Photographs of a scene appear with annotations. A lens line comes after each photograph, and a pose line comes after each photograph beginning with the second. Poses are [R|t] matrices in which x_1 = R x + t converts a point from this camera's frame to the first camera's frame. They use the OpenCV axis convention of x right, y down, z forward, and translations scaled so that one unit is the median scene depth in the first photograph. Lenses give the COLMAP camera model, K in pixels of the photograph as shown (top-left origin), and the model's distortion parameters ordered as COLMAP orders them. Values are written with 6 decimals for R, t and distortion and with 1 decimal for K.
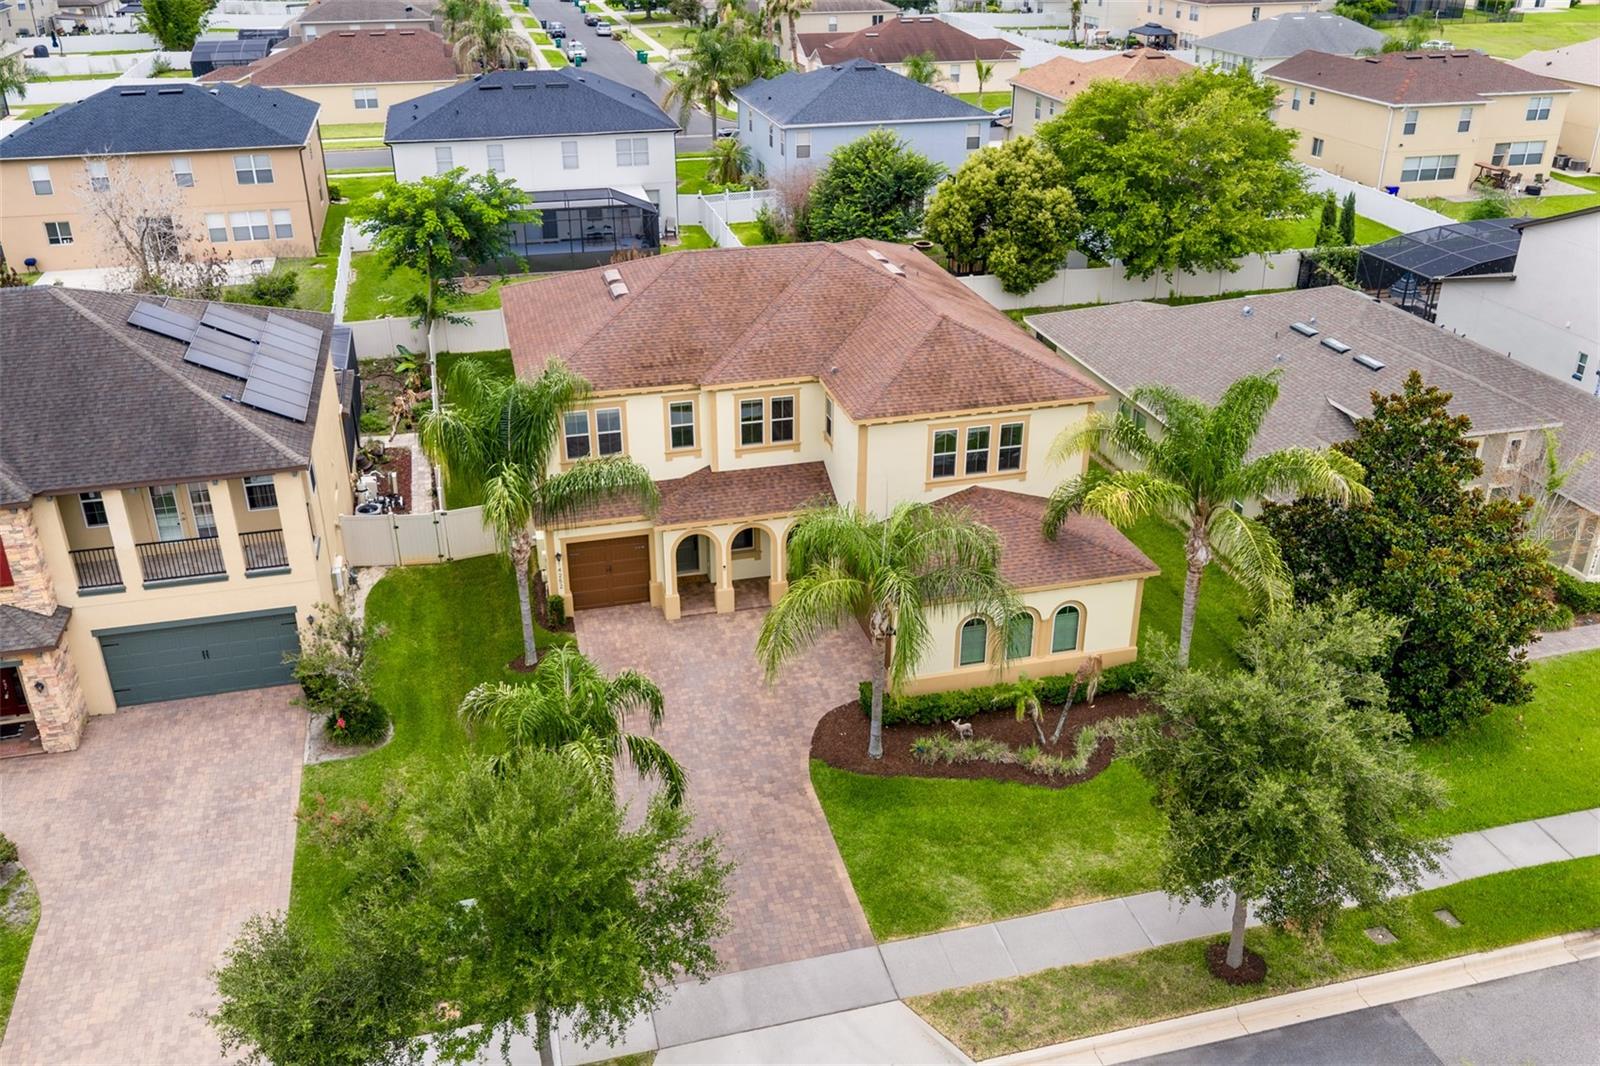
lens RADIAL K [[1315.5, 0, 800.0], [0, 1315.5, 533.0], [0, 0, 1]] dist [0.005317, -0.019413]
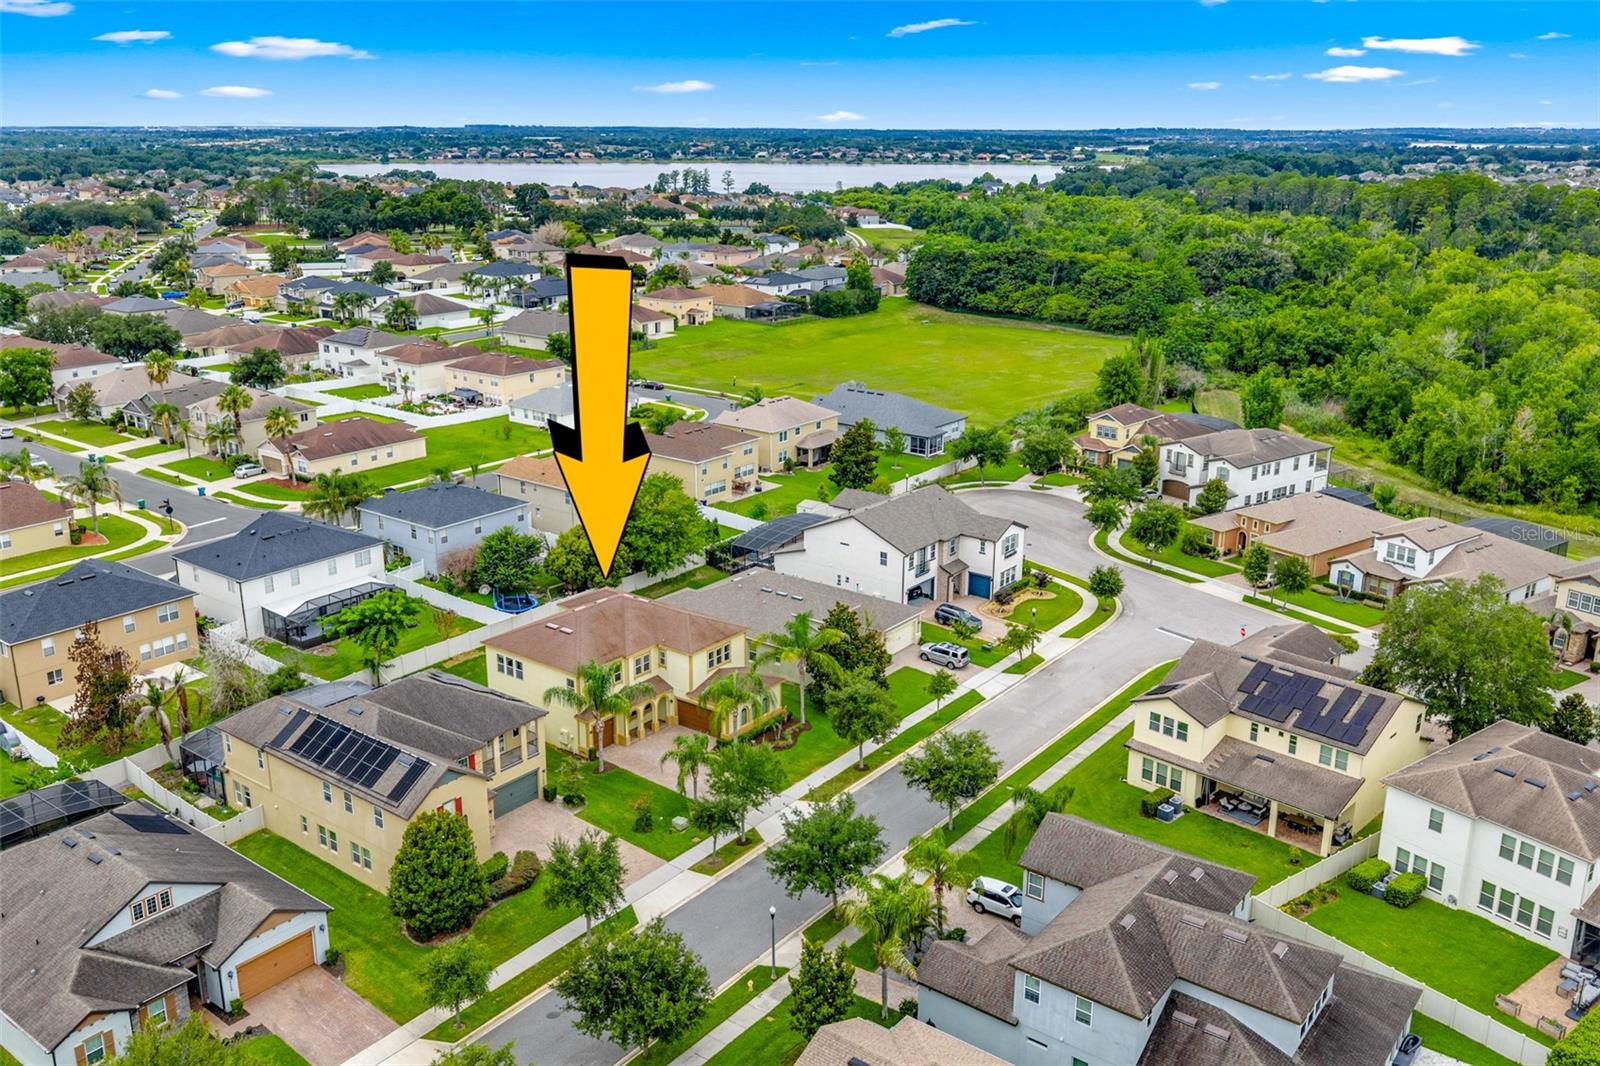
lens RADIAL K [[1323.0, 0, 800.0], [0, 1323.0, 533.0], [0, 0, 1]] dist [0.011320, -0.007006]
pose [[0.787574, -0.173553, 0.591276, -1.136882], [0.270331, 0.959568, -0.078424, -0.036484], [-0.553759, 0.221605, 0.802647, -1.226102]]
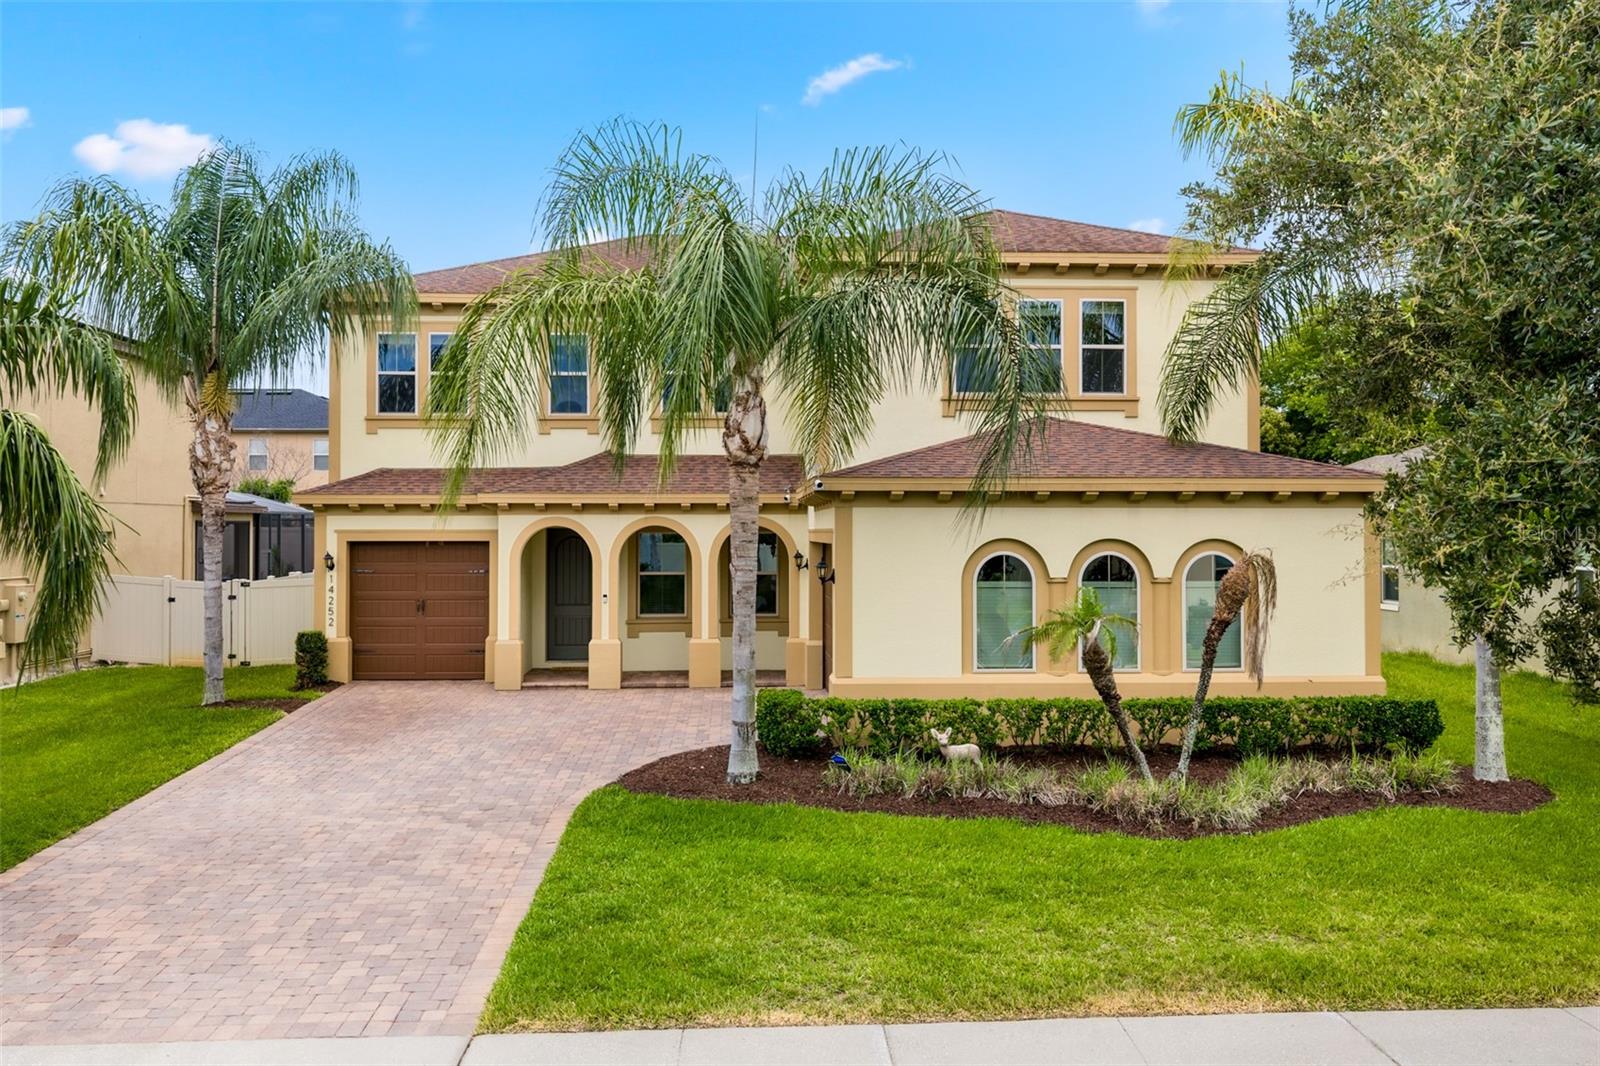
lens RADIAL K [[1323.0, 0, 800.0], [0, 1323.0, 533.0], [0, 0, 1]] dist [0.011320, -0.007006]
pose [[0.979737, 0.000163, -0.200289, 0.118188], [-0.089662, 0.894559, -0.437864, 0.206047], [0.179099, 0.446950, 0.876447, 0.425534]]
